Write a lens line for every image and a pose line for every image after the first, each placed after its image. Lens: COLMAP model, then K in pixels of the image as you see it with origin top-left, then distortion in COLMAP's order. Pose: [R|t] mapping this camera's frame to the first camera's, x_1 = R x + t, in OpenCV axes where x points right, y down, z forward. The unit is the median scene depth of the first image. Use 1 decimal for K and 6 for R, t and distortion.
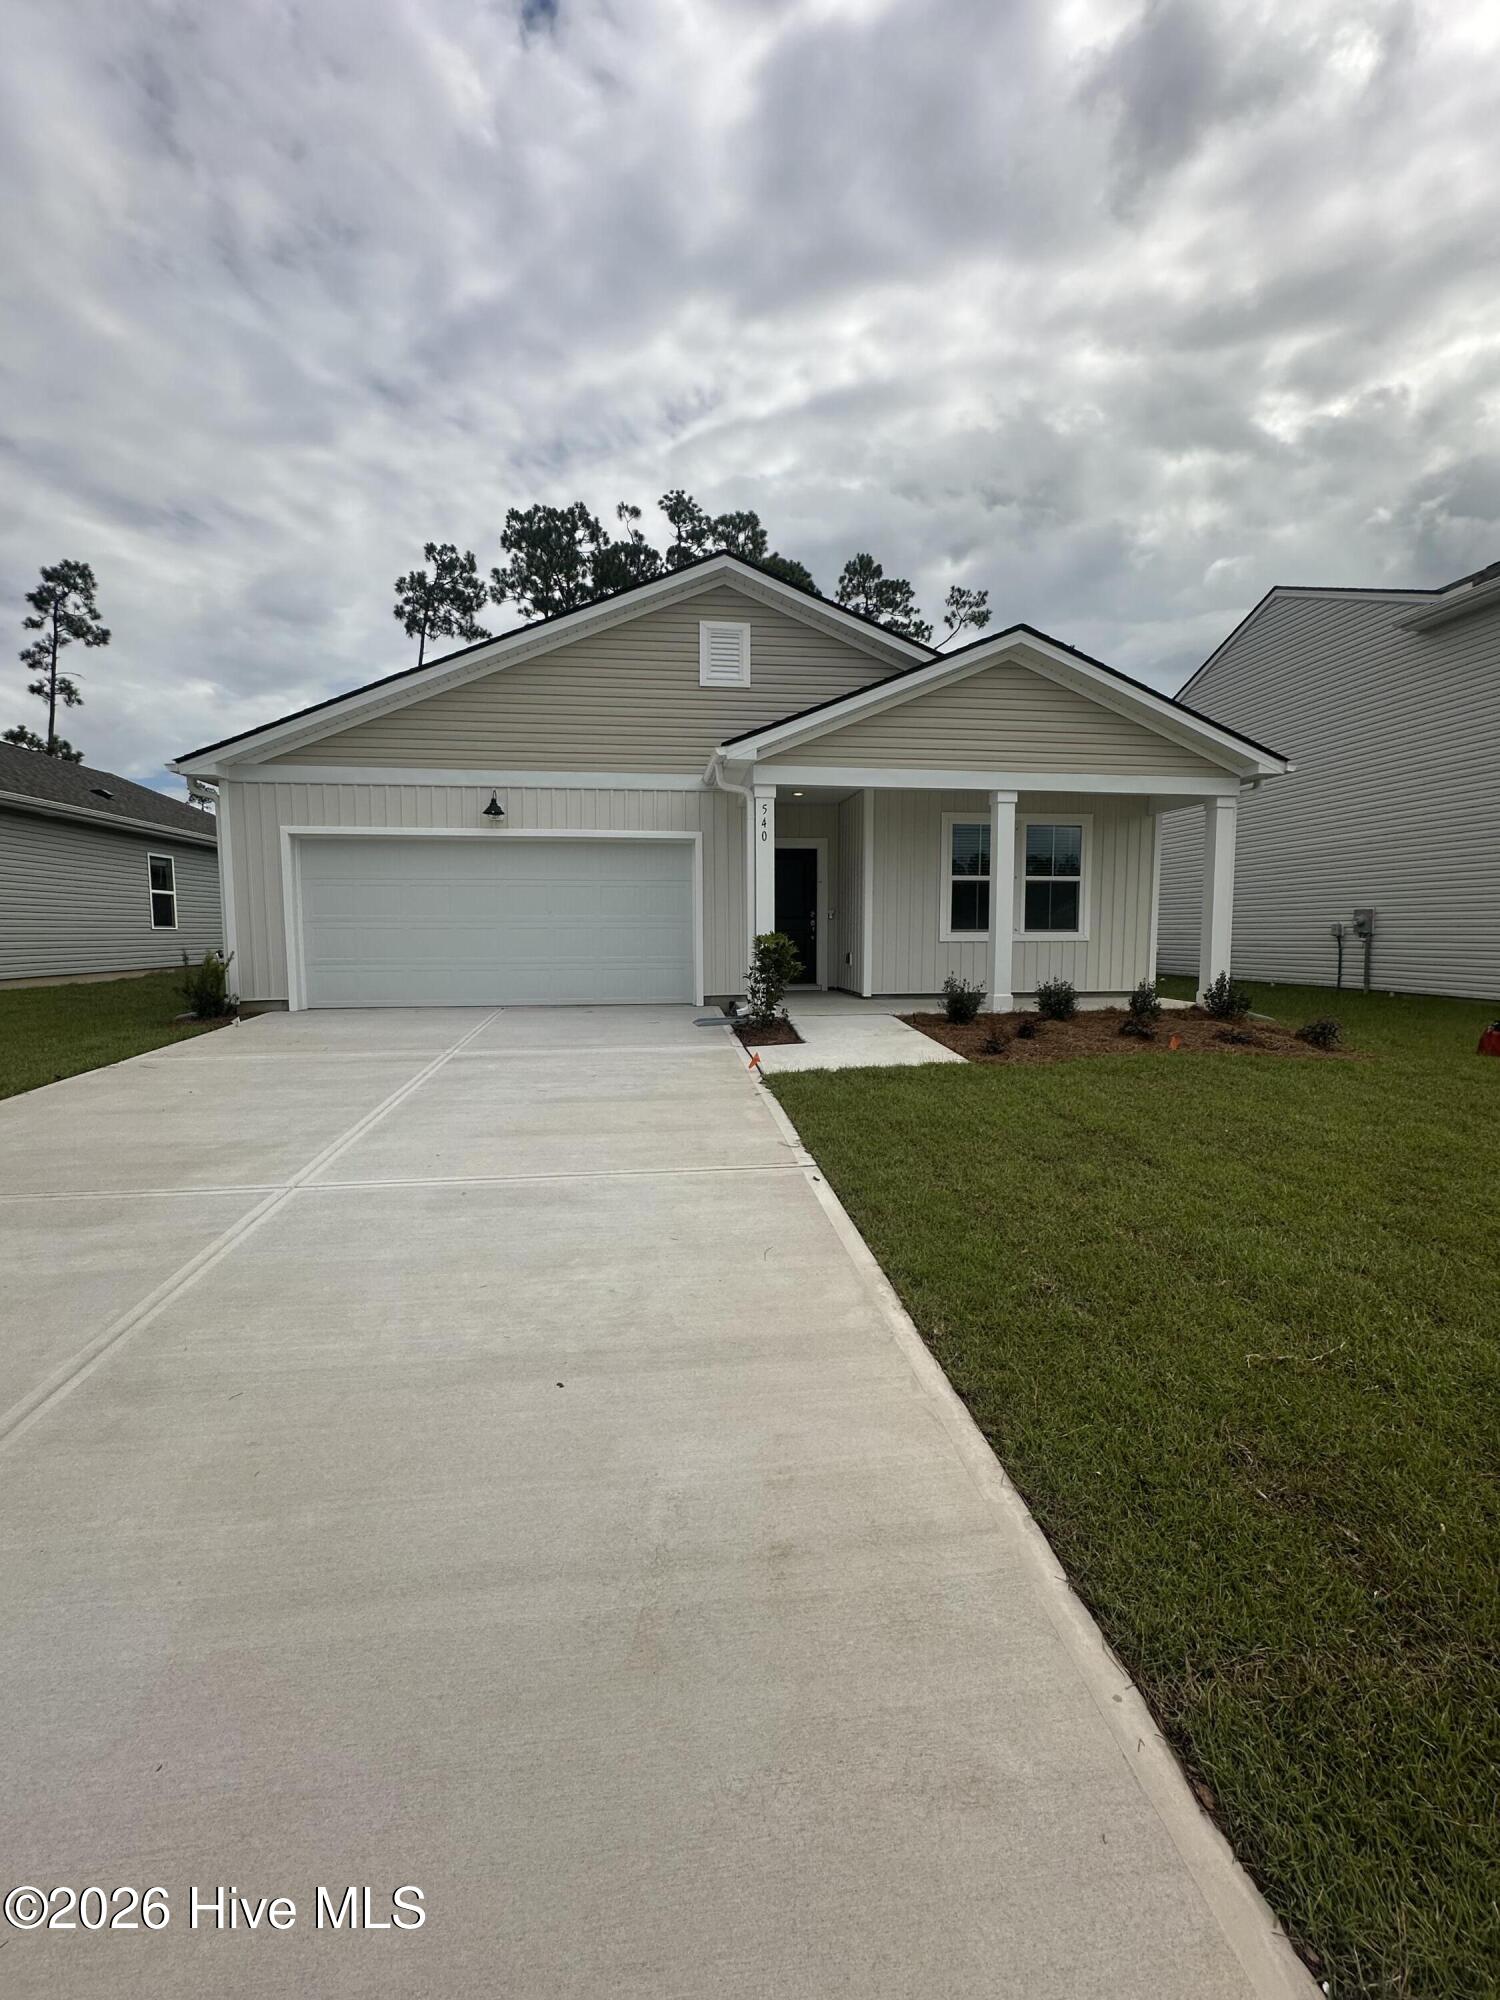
lens RADIAL K [[822.9, 0, 751.3], [0, 822.9, 998.6], [0, 0, 1]] dist [-0.000011, -0.000462]
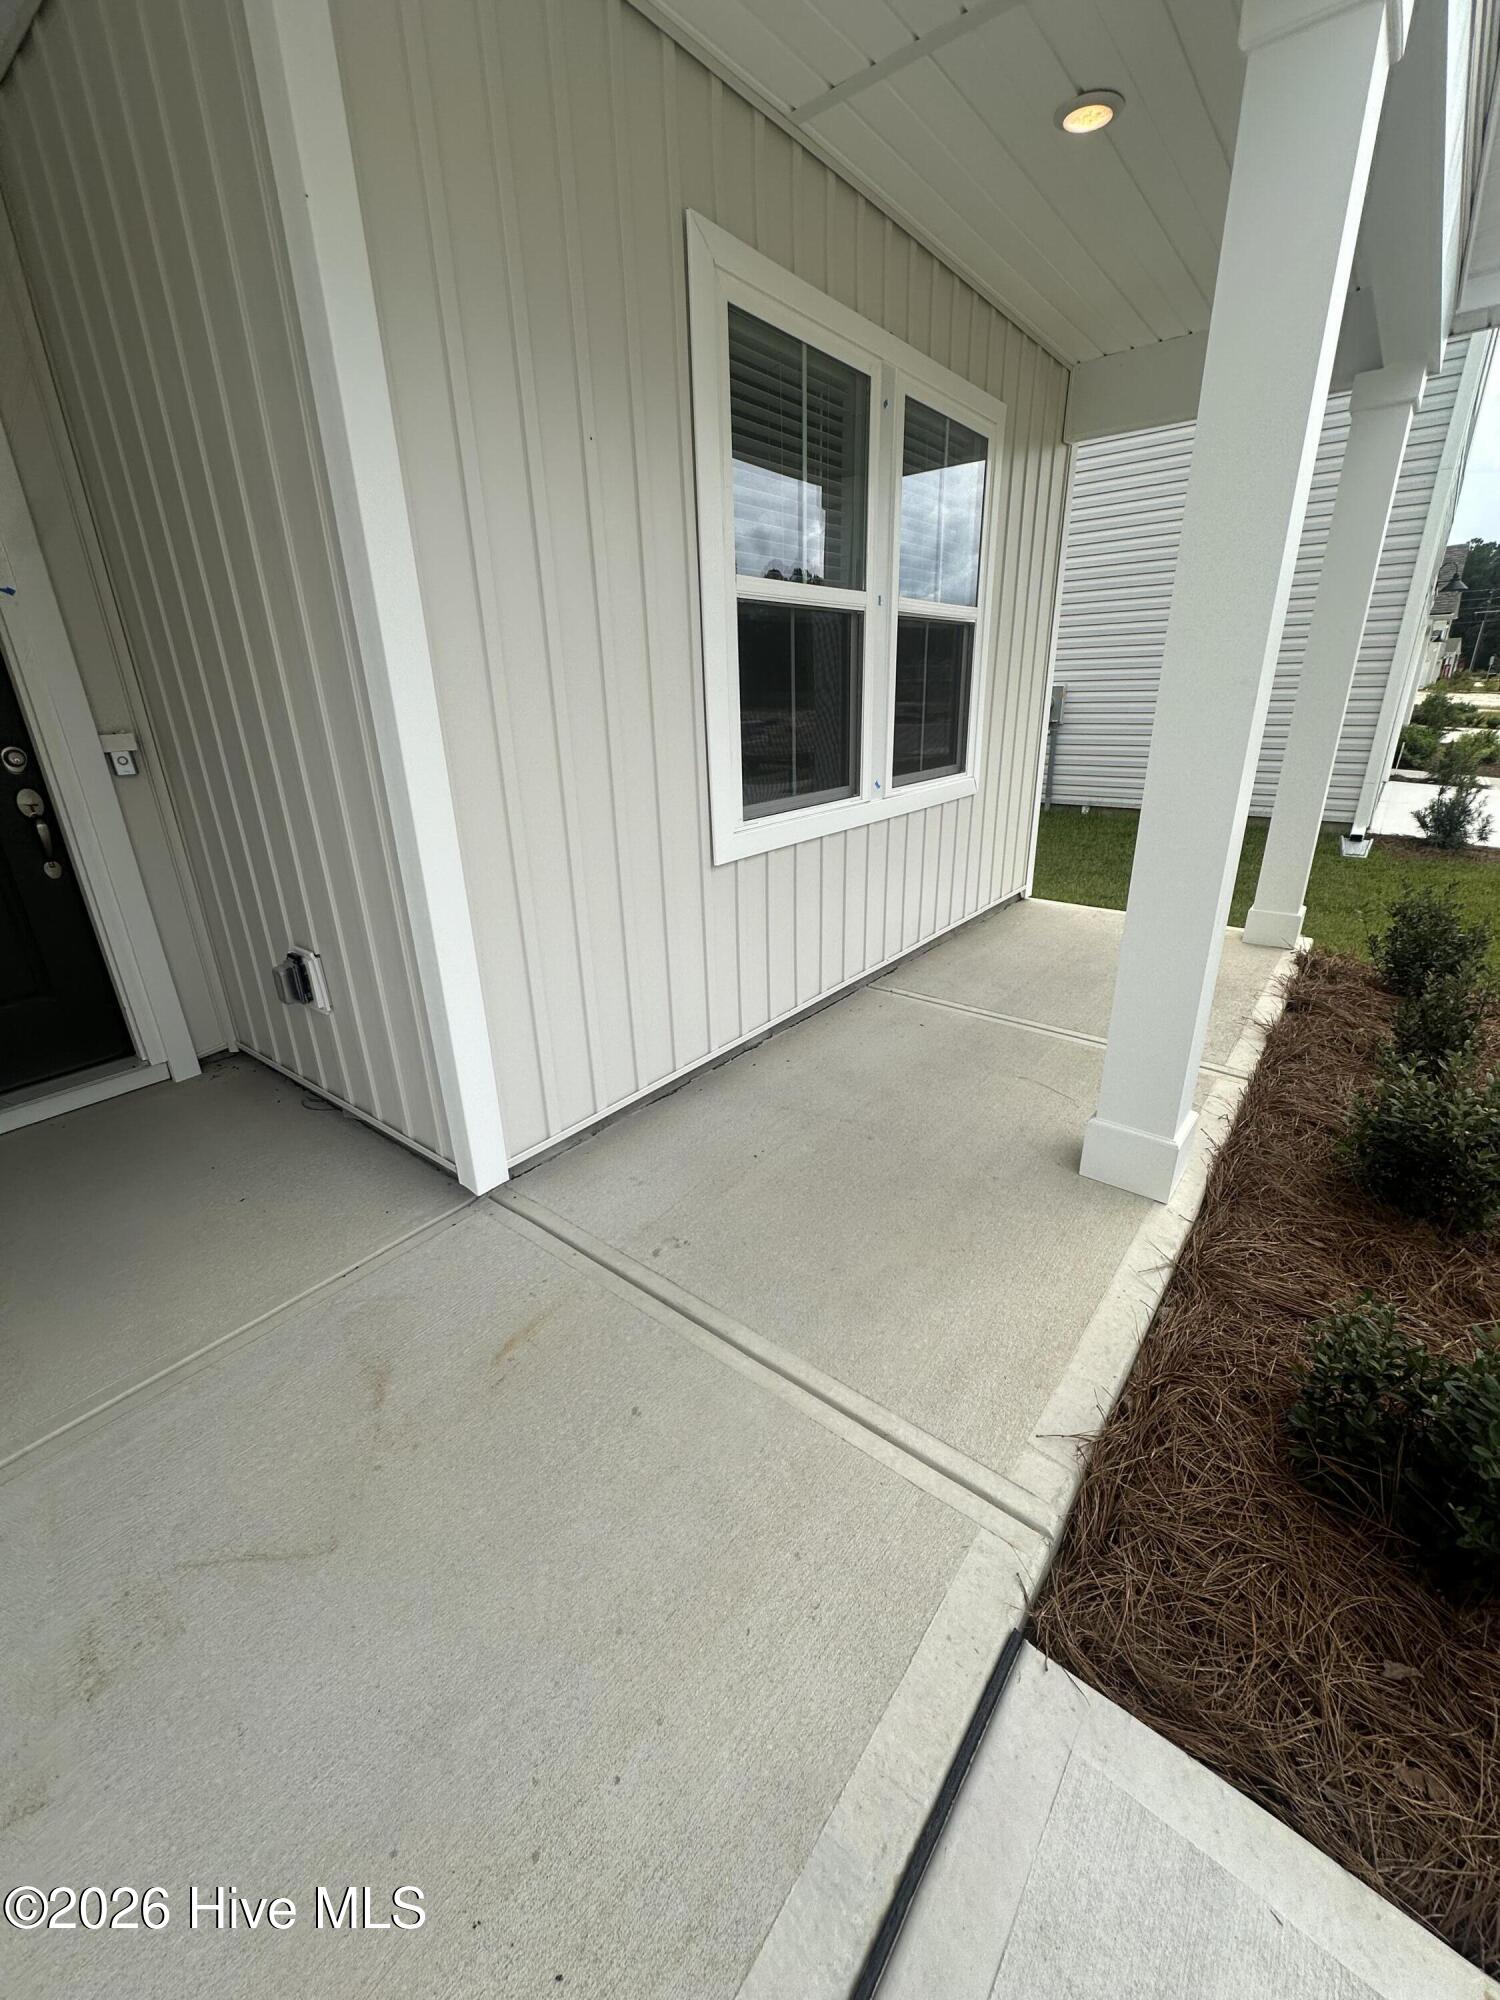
lens RADIAL K [[822.9, 0, 750.9], [0, 822.9, 1007.3], [0, 0, 1]] dist [-0.000011, -0.000462]
pose [[0.720740, -0.266091, 0.640102, 0.058777], [0.081493, 0.949514, 0.302955, -0.090581], [-0.688399, -0.166188, 0.706037, 0.715195]]
